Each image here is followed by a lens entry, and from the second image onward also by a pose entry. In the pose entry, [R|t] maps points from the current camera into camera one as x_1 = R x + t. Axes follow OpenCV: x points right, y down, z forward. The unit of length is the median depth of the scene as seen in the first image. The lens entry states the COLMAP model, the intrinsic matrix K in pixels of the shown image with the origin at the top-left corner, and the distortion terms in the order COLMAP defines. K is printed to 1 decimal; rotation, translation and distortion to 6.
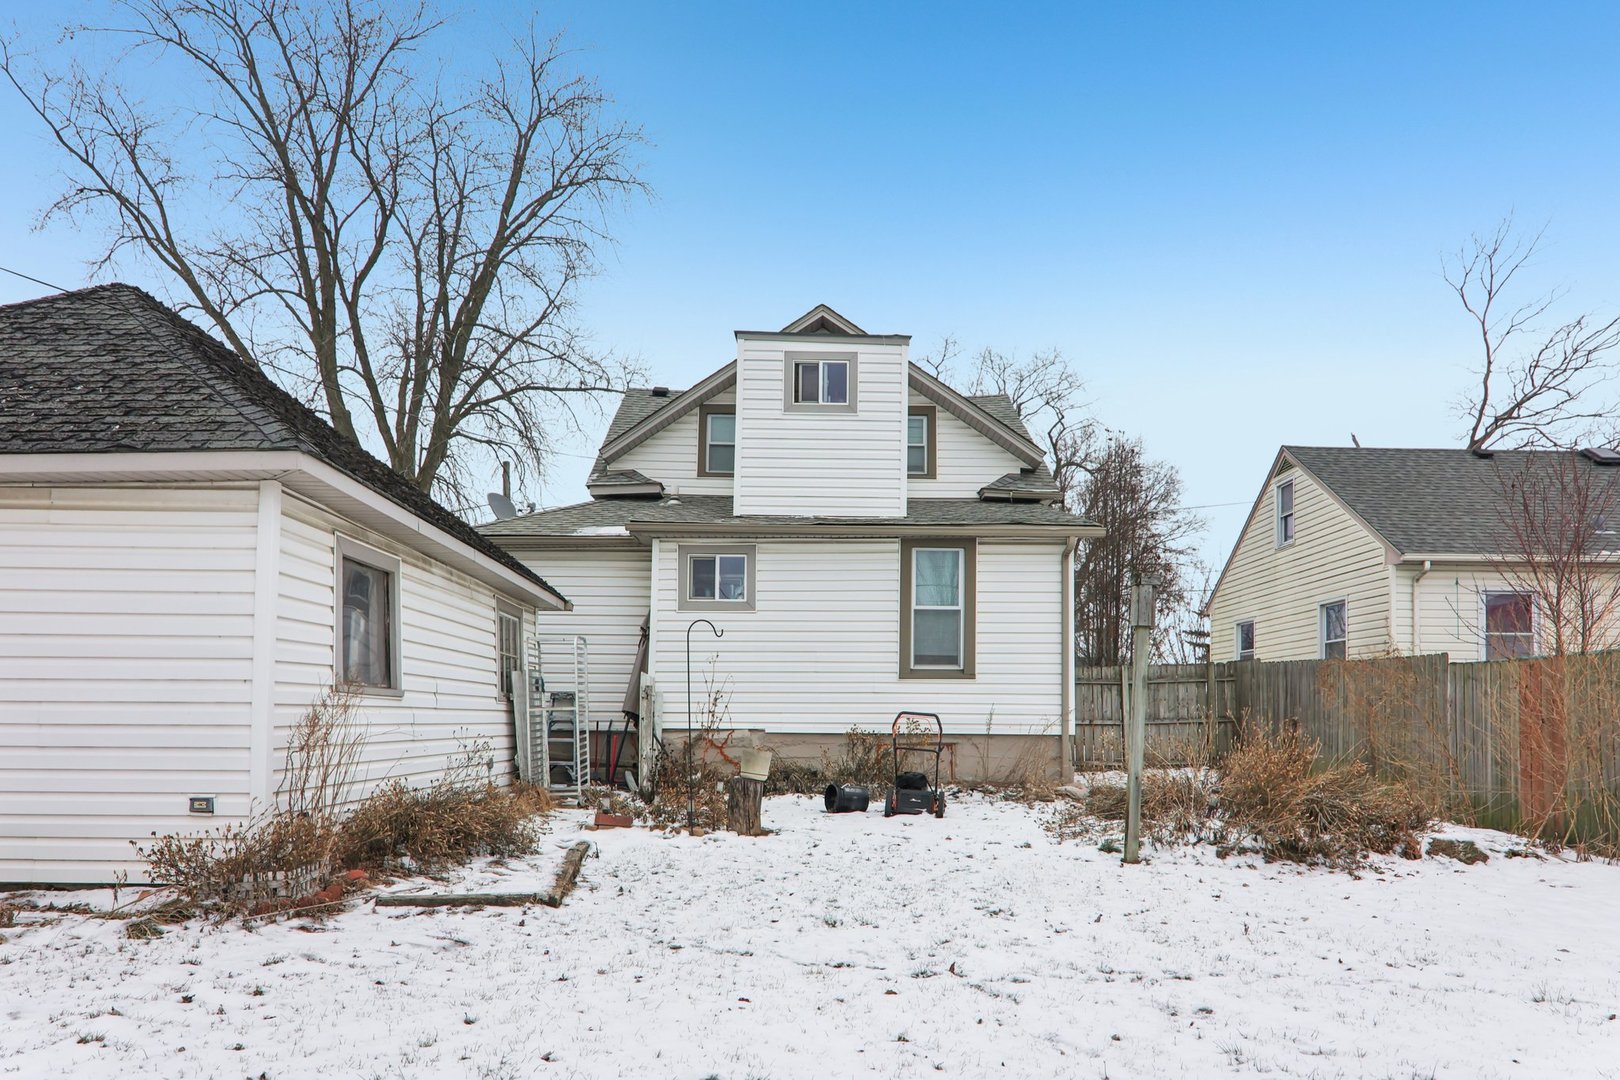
lens RADIAL K [[1092.1, 0, 807.5], [0, 1092.1, 433.9], [0, 0, 1]] dist [0.001773, 0.000861]
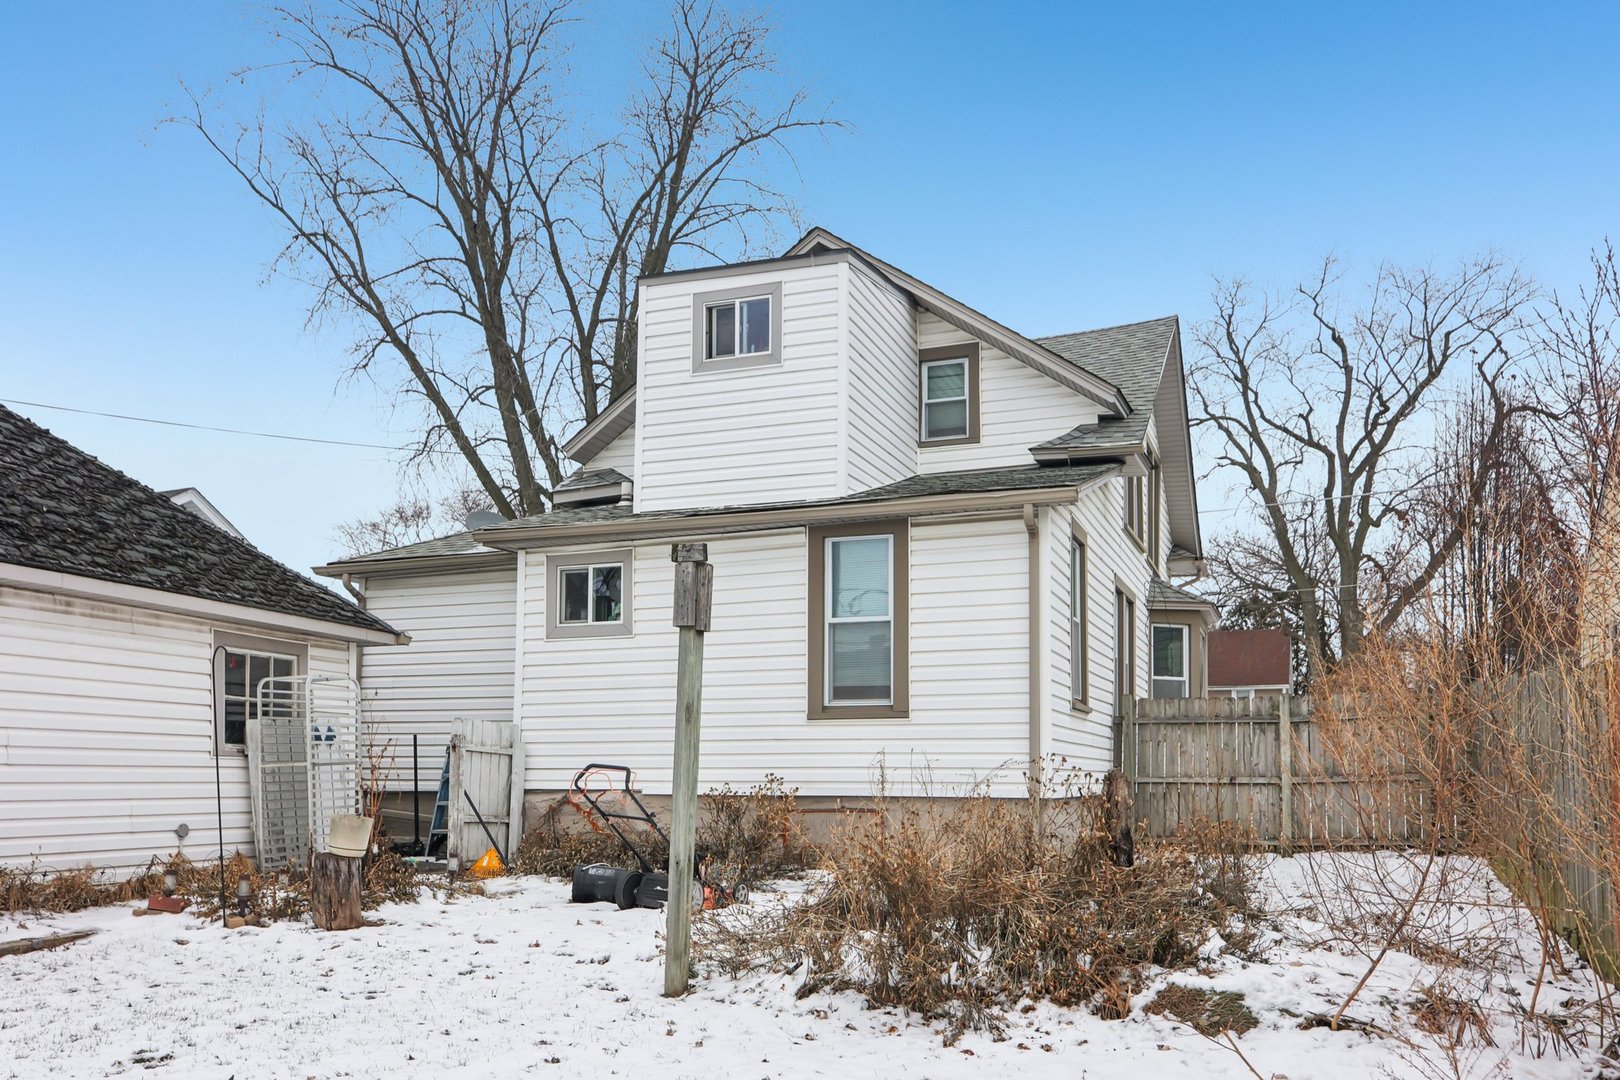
lens RADIAL K [[1309.9, 0, 776.7], [0, 1309.9, 451.1], [0, 0, 1]] dist [0.002535, -0.000714]
pose [[0.924904, -0.095794, -0.367934, 0.390665], [0.099913, 0.994965, -0.007888, 0.050516], [0.366837, -0.029466, 0.929819, 0.185863]]
